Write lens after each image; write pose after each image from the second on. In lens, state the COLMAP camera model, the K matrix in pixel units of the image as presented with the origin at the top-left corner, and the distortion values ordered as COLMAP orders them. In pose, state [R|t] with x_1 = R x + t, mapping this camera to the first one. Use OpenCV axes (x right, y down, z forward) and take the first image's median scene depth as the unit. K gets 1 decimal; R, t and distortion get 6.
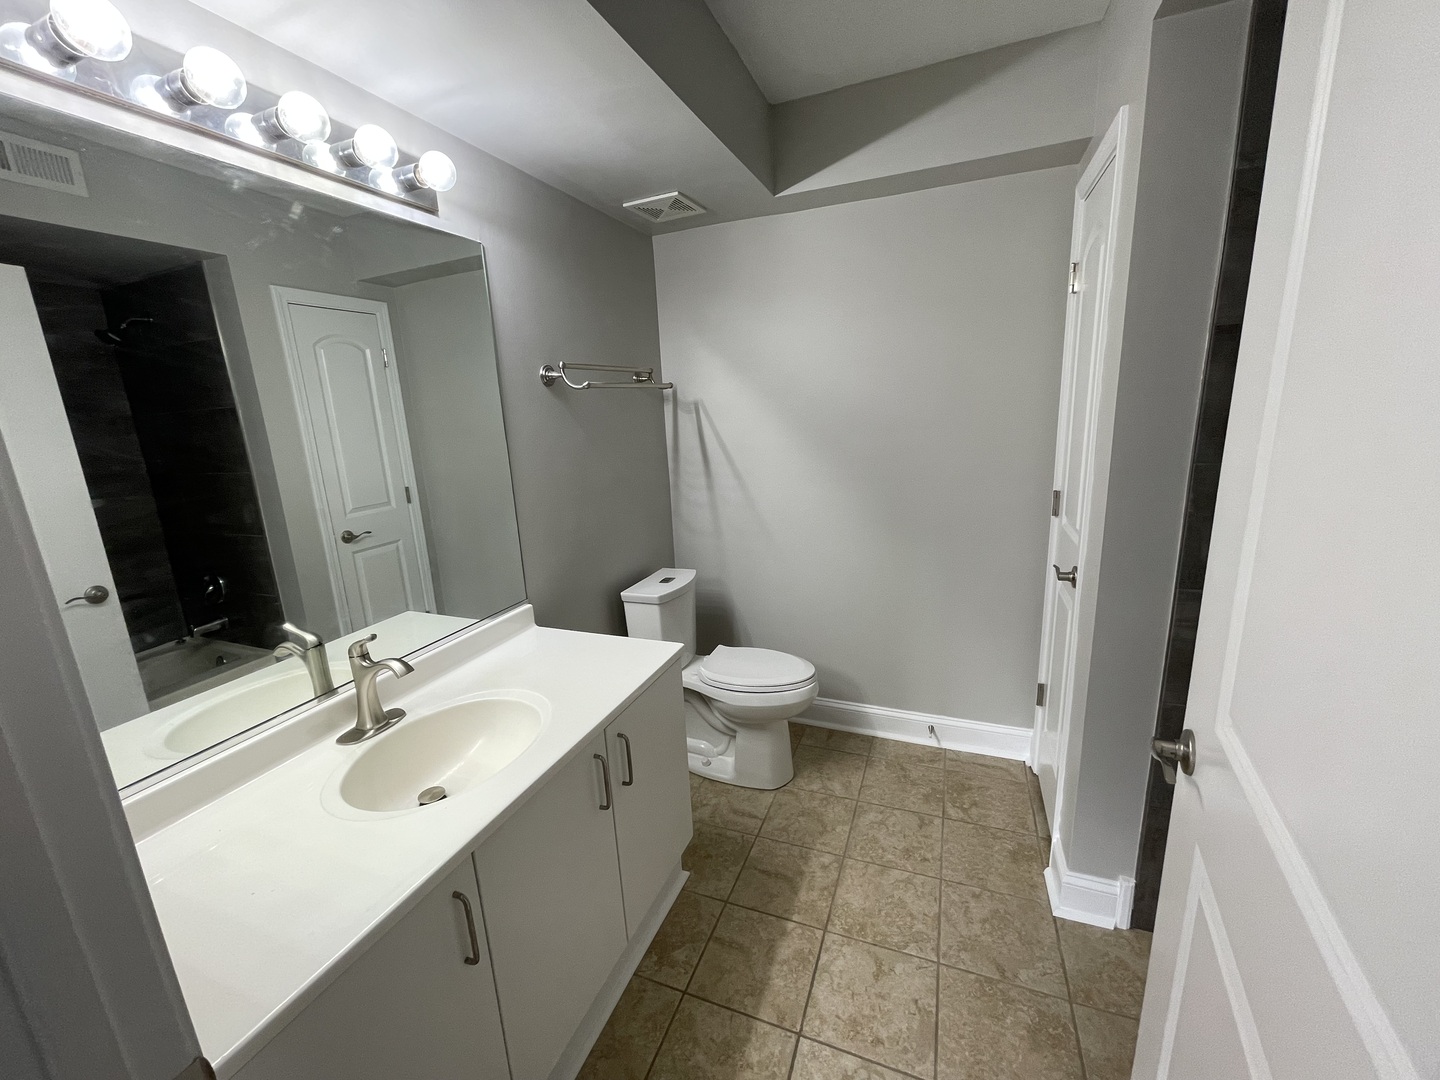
lens RADIAL K [[579.2, 0, 719.6], [0, 579.2, 540.6], [0, 0, 1]] dist [-0.003371, -0.000592]
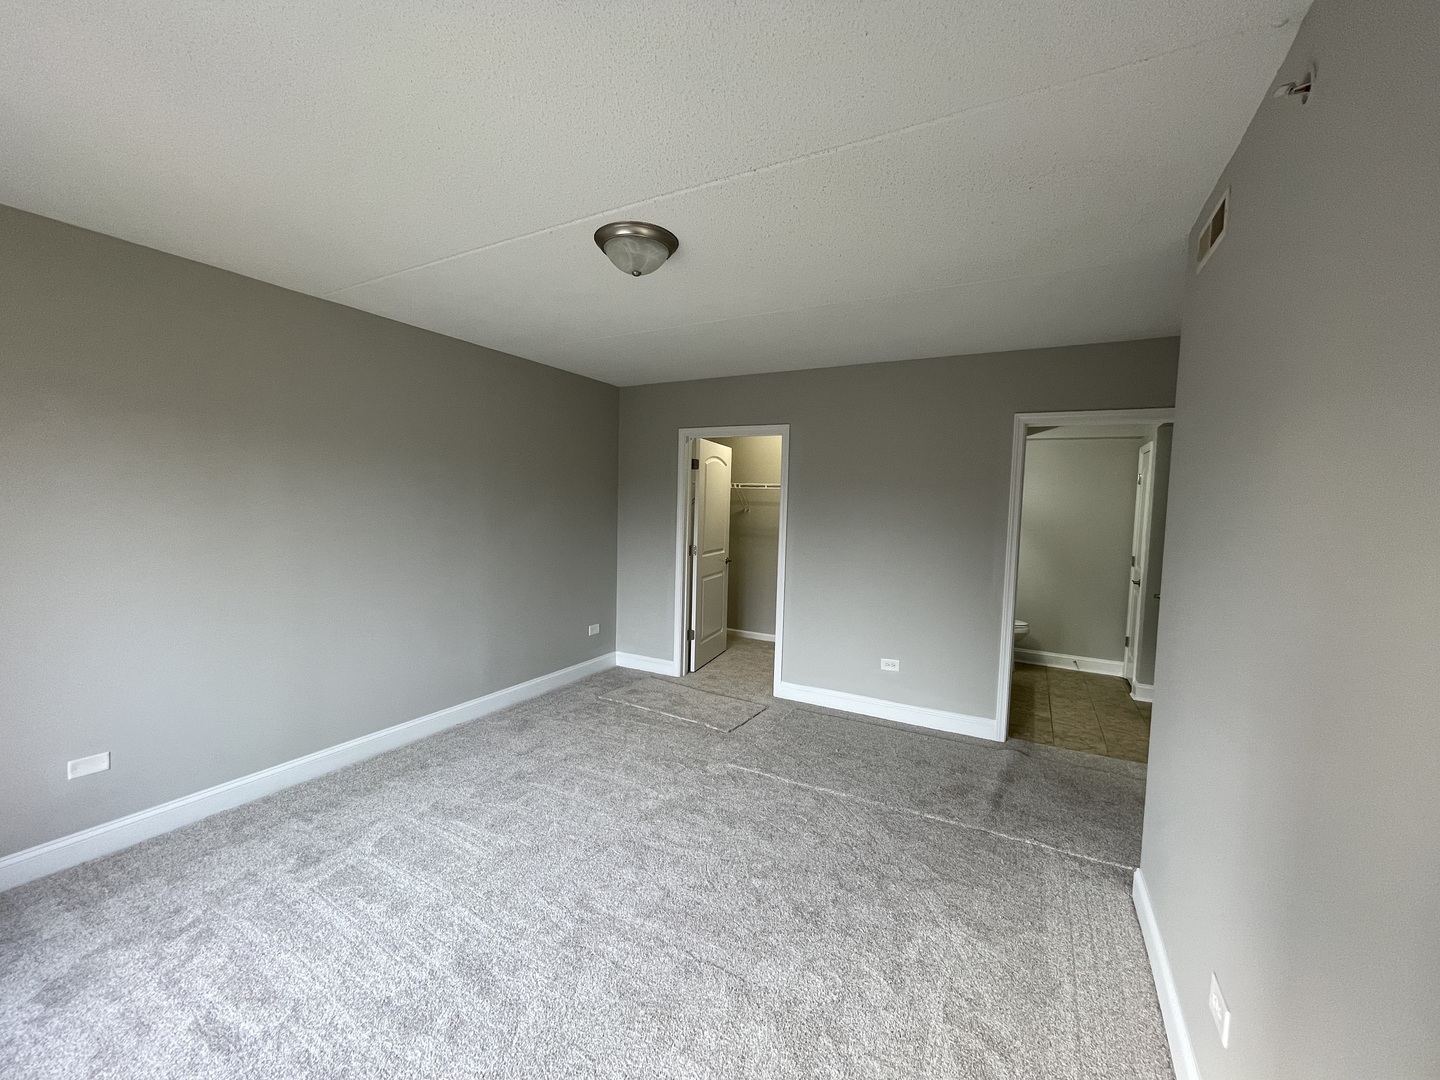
lens RADIAL K [[579.2, 0, 719.5], [0, 579.2, 540.4], [0, 0, 1]] dist [-0.003371, -0.000592]
pose [[0.990789, 0.087219, -0.103584, -1.022118], [-0.102703, 0.982555, -0.155040, 0.442738], [0.088255, 0.164251, 0.982463, -1.773844]]
